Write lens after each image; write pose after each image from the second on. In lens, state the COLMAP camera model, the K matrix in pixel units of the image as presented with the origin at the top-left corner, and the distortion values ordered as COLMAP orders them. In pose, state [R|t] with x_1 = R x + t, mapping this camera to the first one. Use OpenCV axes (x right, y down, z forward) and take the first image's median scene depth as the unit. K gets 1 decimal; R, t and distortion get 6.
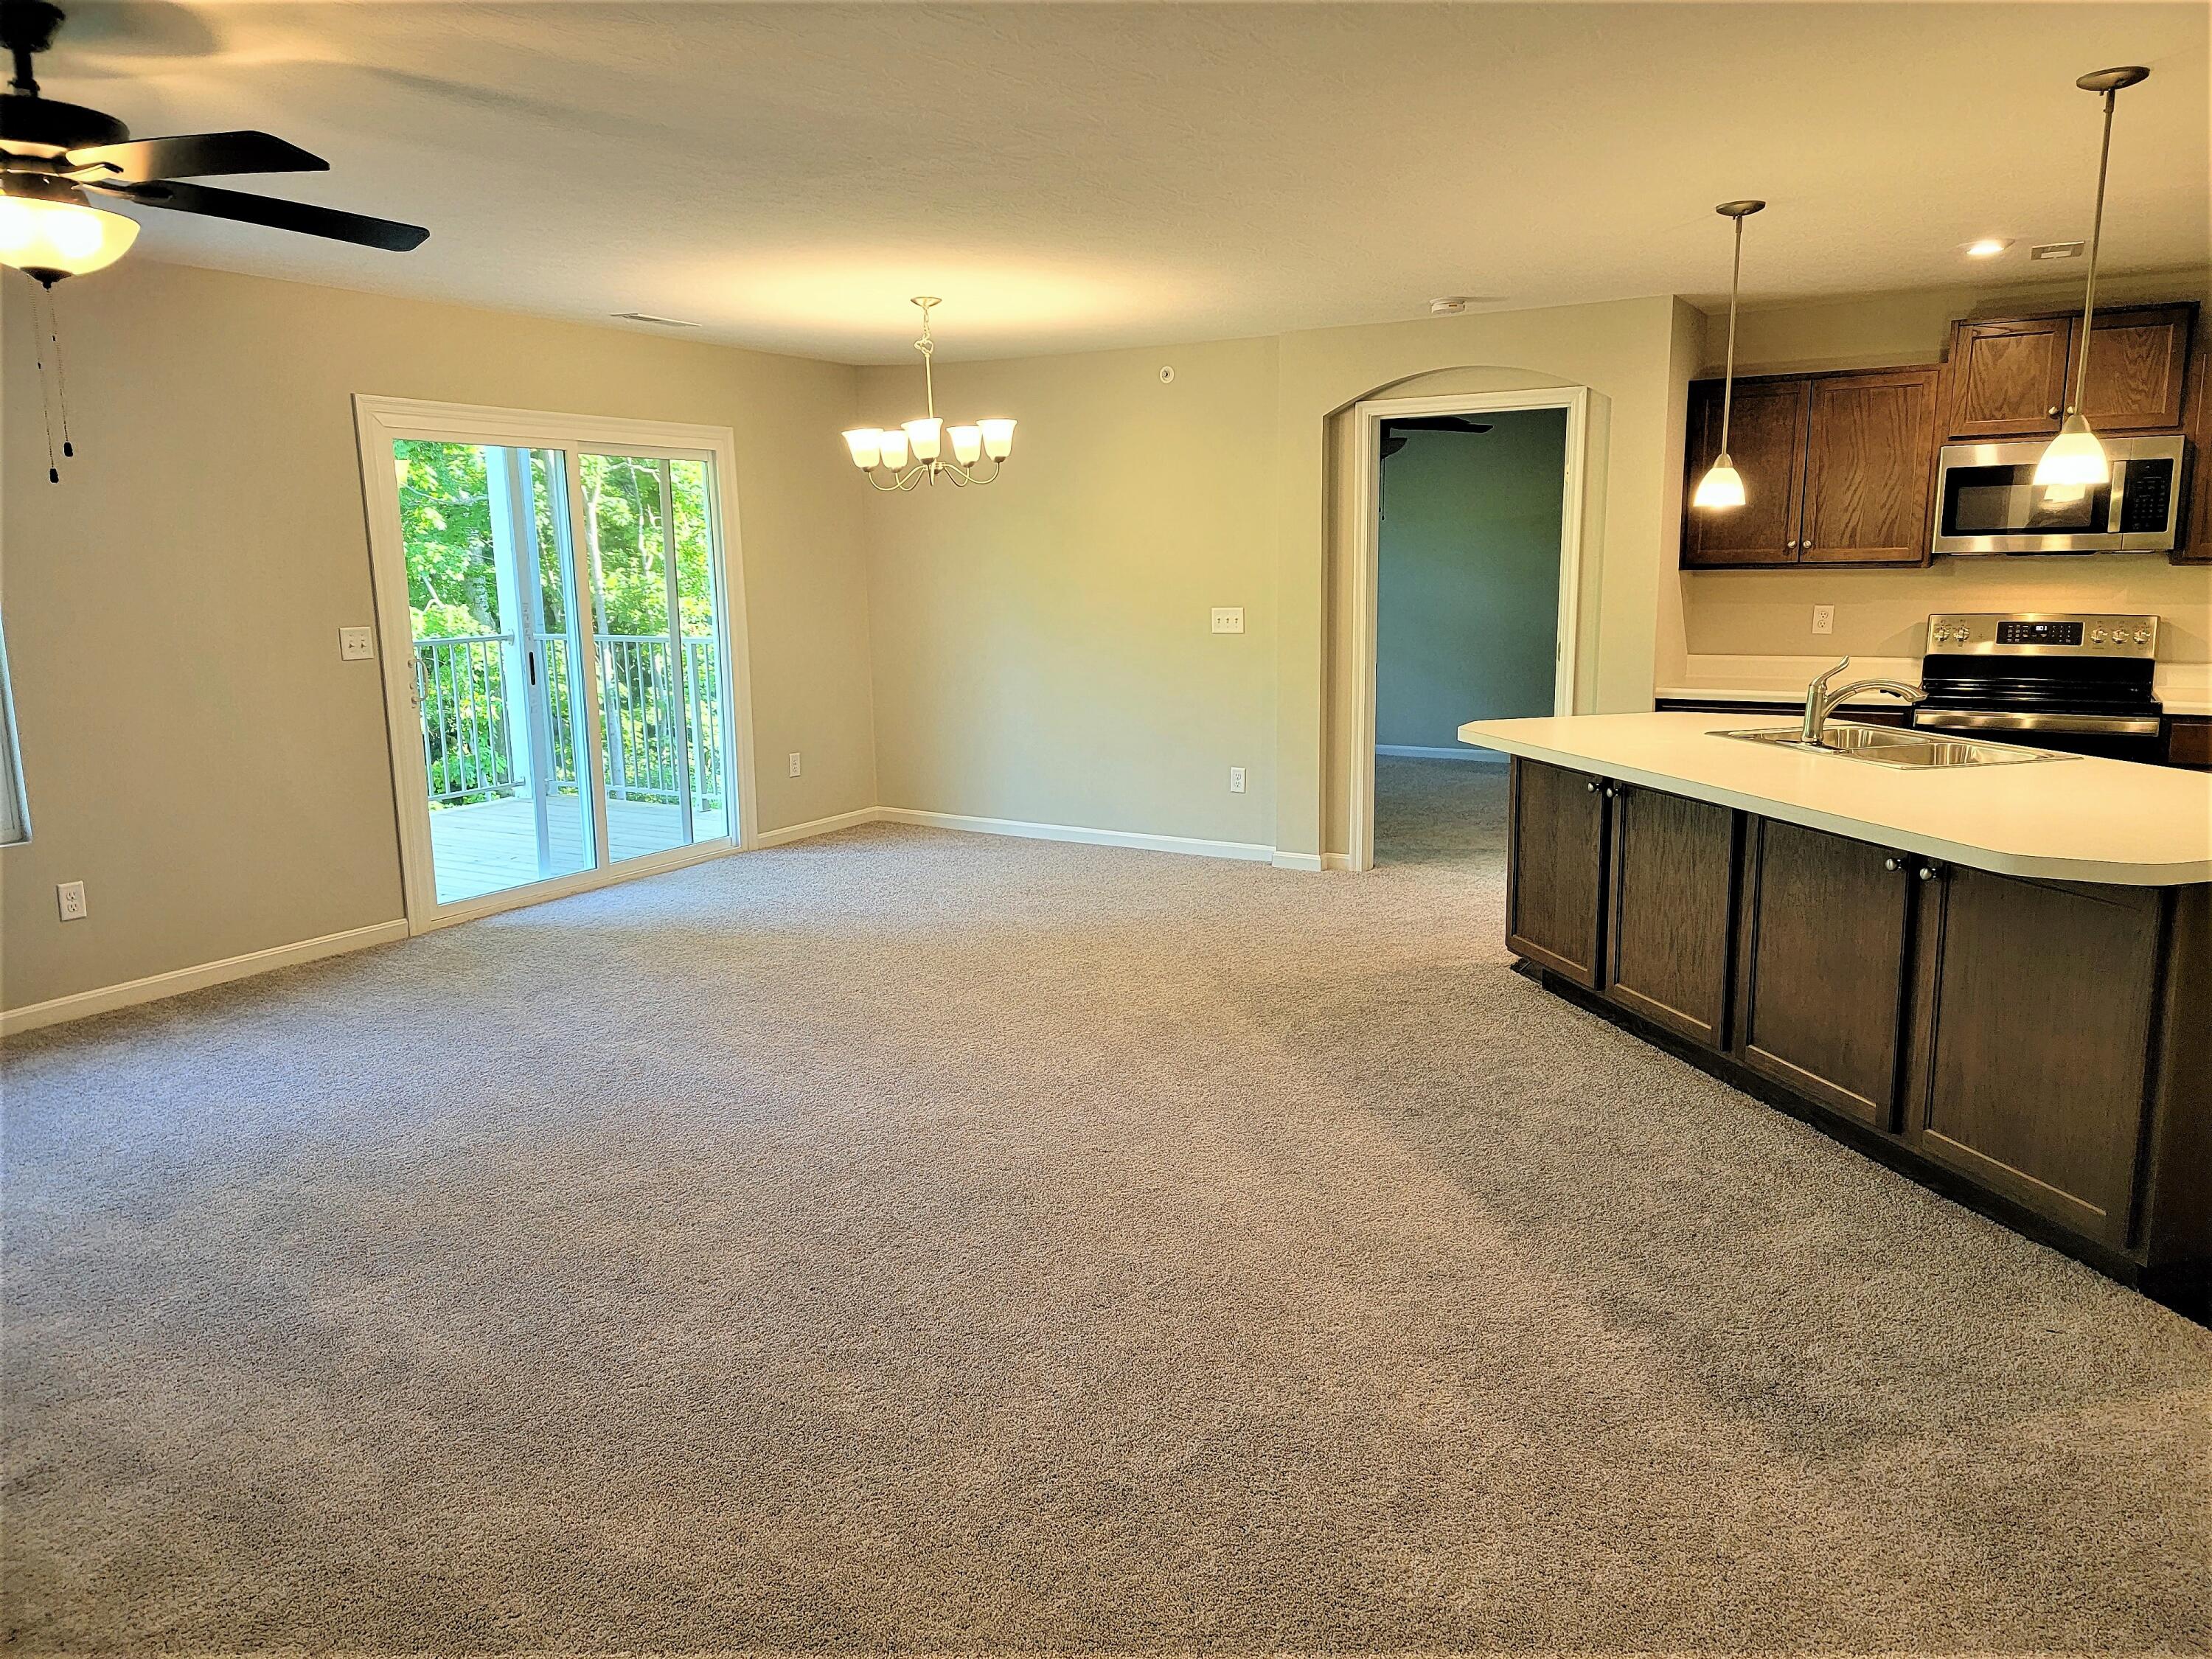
lens RADIAL K [[1531.1, 0, 1106.0], [0, 1531.1, 829.5], [0, 0, 1]] dist [0.039604, -0.003194]
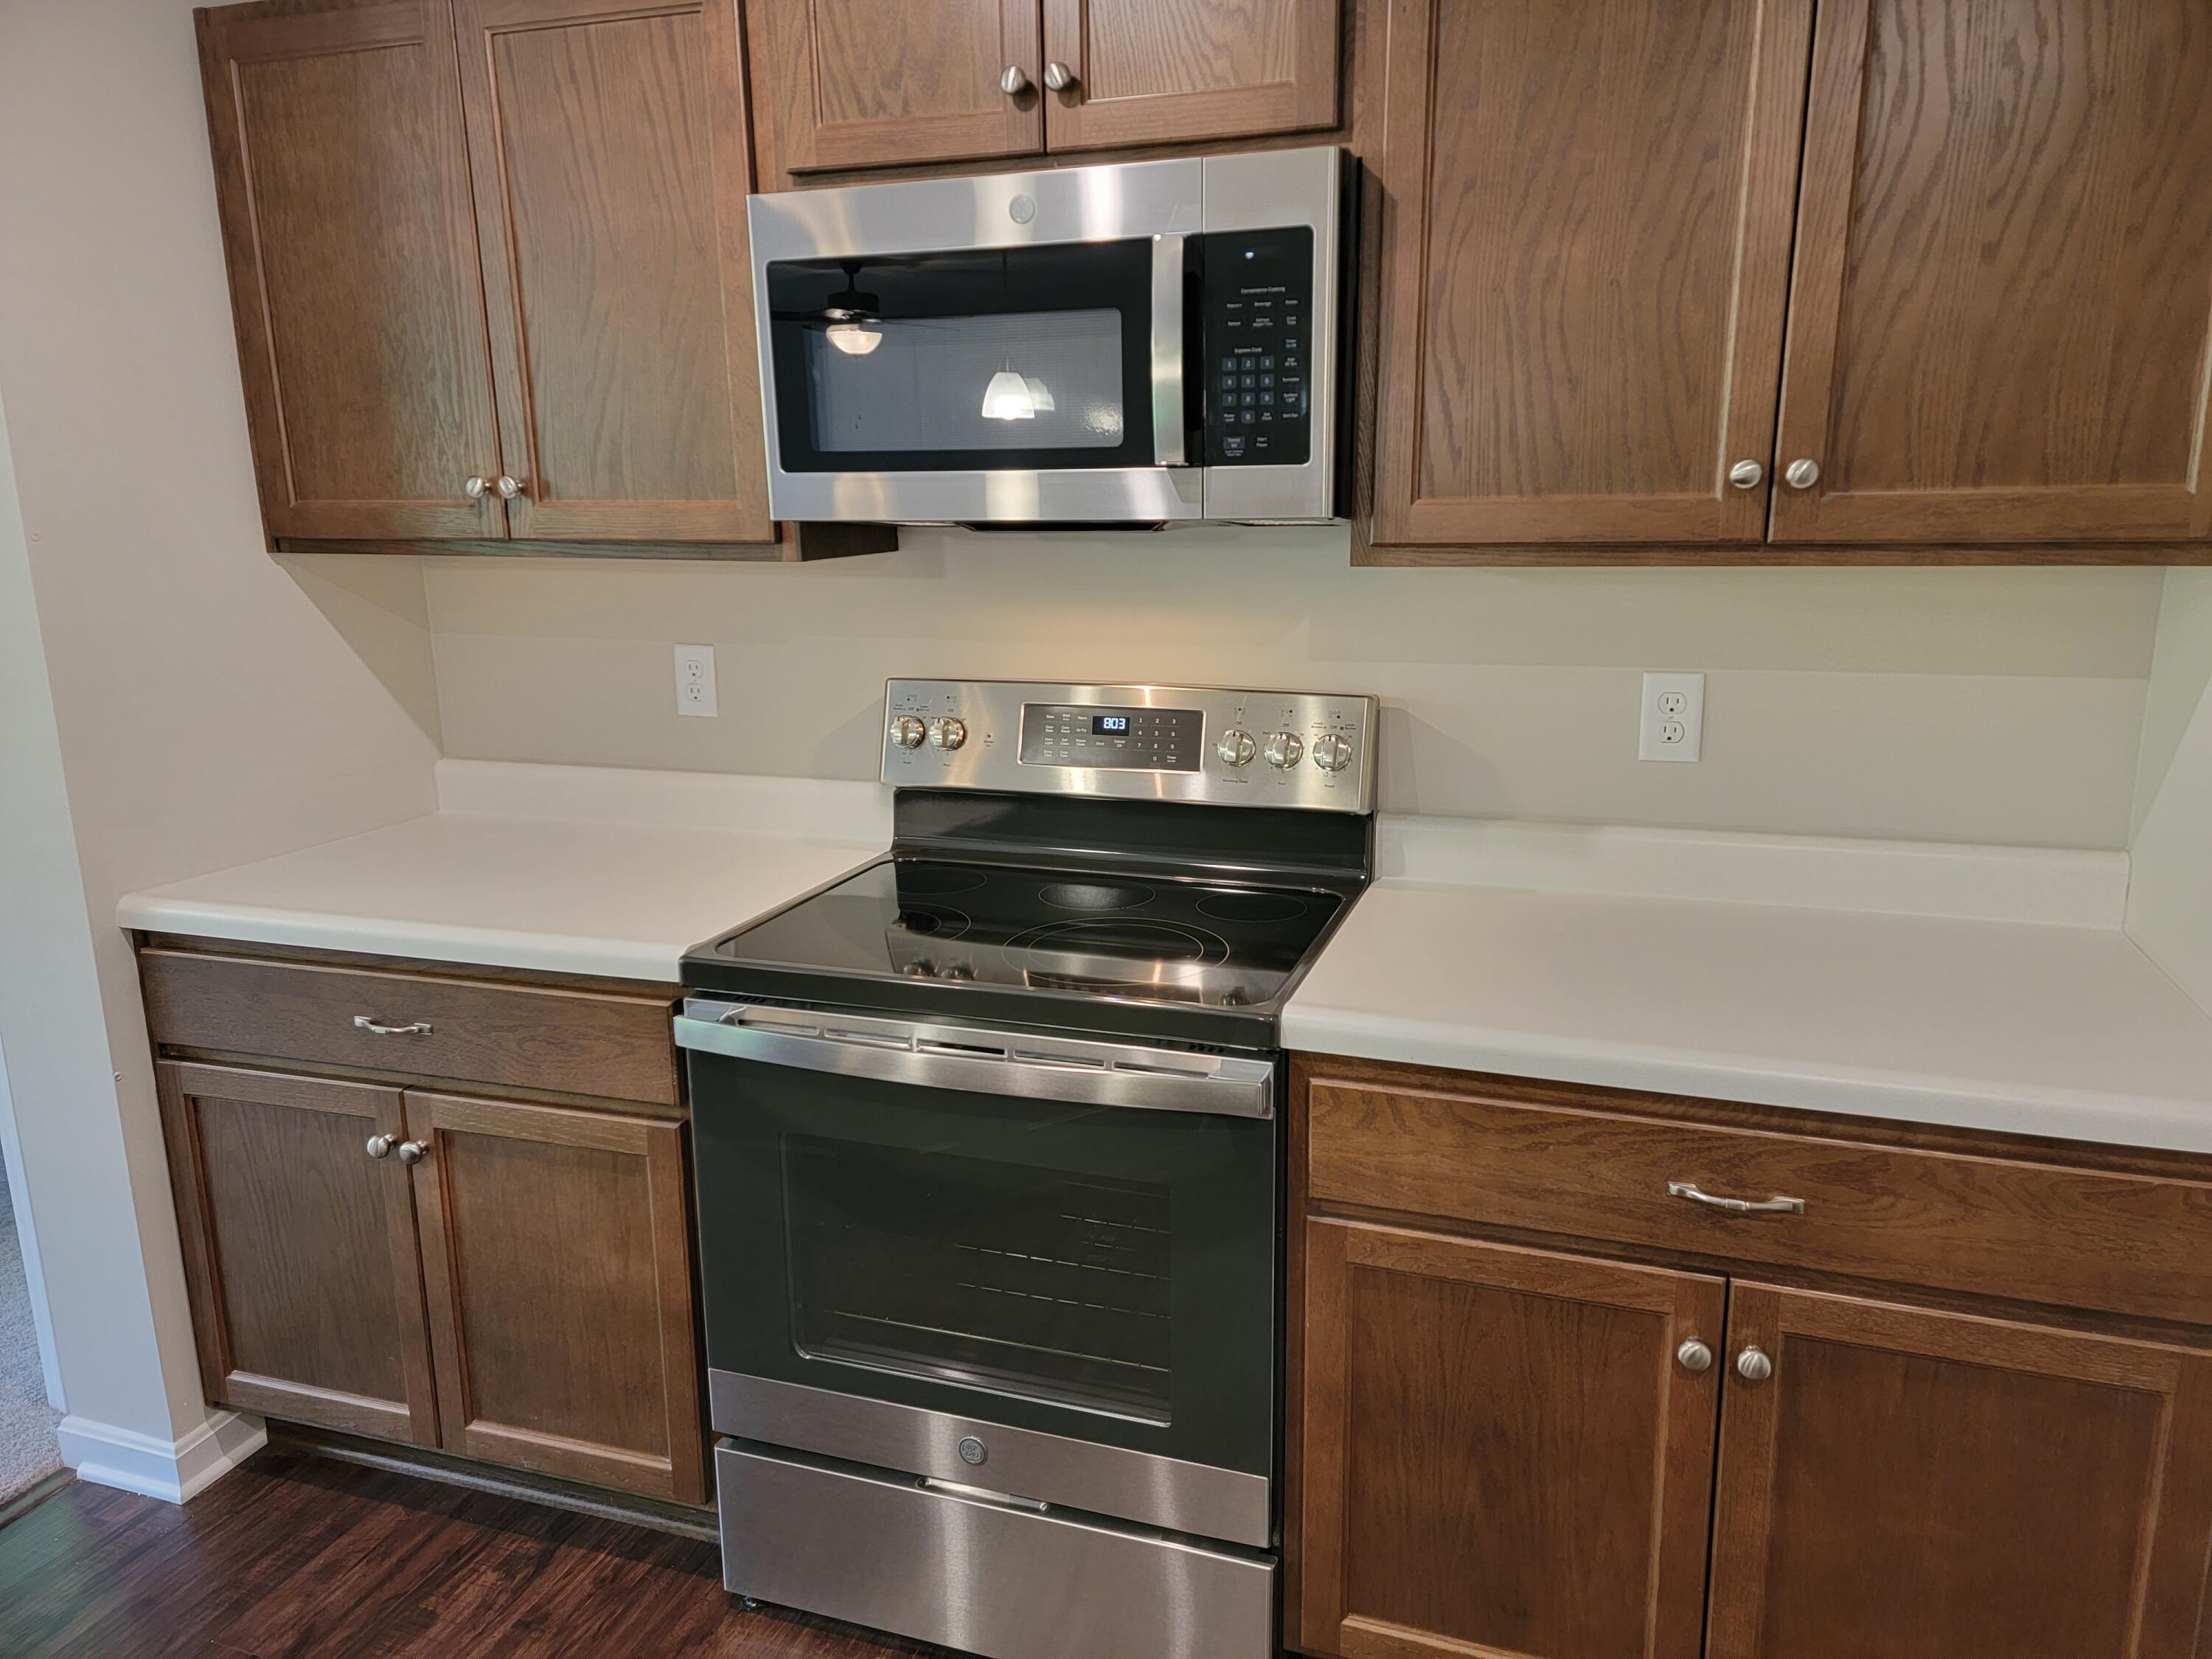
lens RADIAL K [[1531.1, 0, 1106.0], [0, 1531.1, 829.5], [0, 0, 1]] dist [0.039604, -0.003194]
pose [[0.981169, -0.036743, 0.189622, 0.532399], [0.029560, 0.998739, 0.040573, -0.119655], [-0.190873, -0.034204, 0.981019, 0.641188]]
